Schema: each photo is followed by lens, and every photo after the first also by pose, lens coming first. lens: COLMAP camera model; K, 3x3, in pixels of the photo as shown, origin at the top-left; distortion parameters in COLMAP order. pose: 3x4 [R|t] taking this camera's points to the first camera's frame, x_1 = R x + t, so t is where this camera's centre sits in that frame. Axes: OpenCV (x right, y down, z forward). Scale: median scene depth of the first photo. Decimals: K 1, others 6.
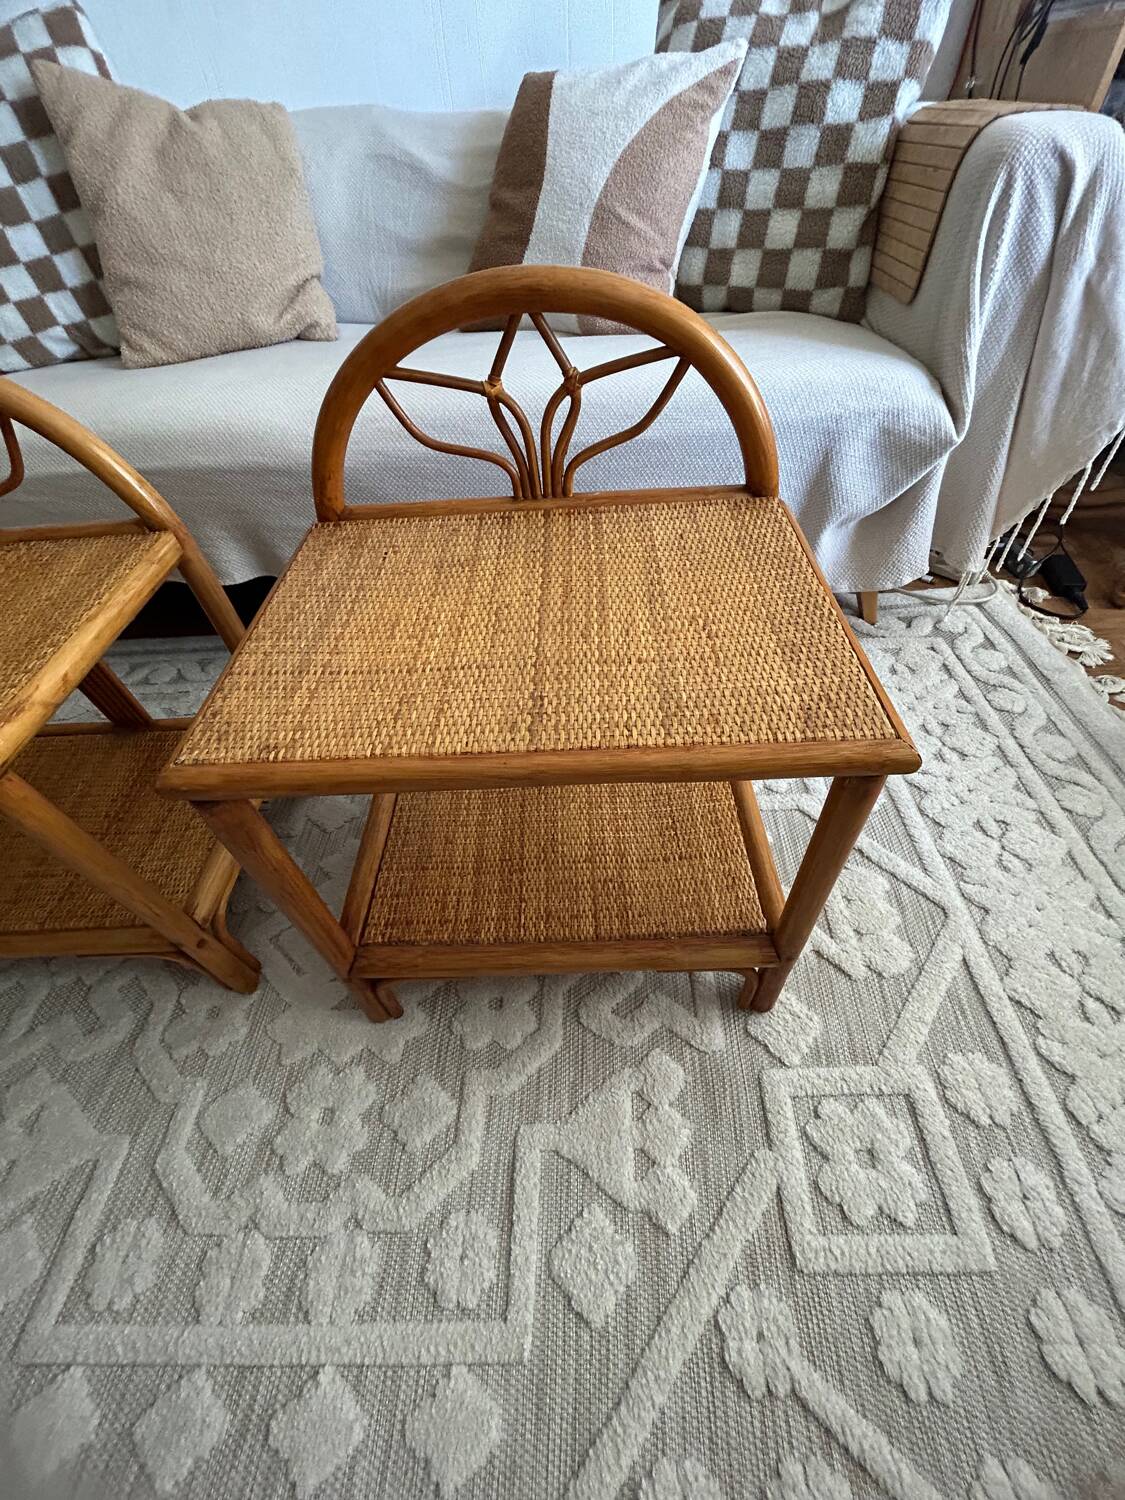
lens RADIAL K [[595.0, 0, 566.3], [0, 595.0, 754.0], [0, 0, 1]] dist [-0.001620, 0.000449]
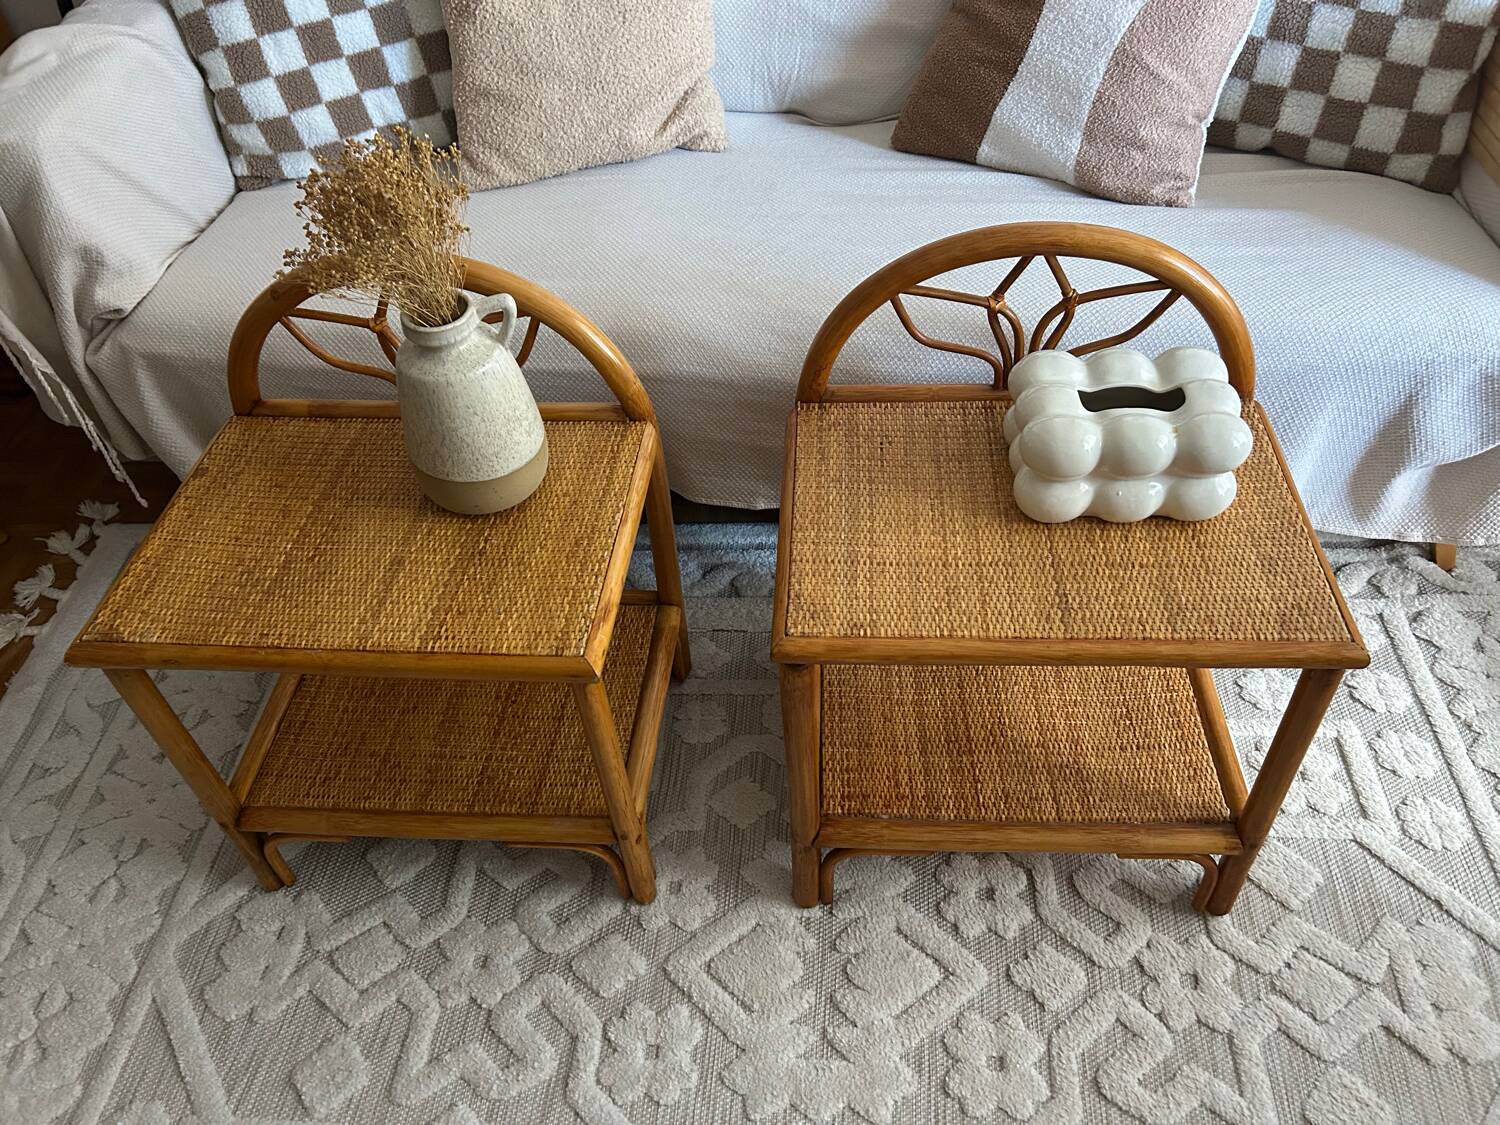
lens RADIAL K [[1121.1, 0, 756.1], [0, 1121.1, 569.5], [0, 0, 1]] dist [0.045670, -0.048077]
pose [[0.998051, 0.052026, -0.034461, -0.459333], [-0.053177, 0.998028, -0.033364, -0.216931], [0.032657, 0.035132, 0.998849, -0.662036]]
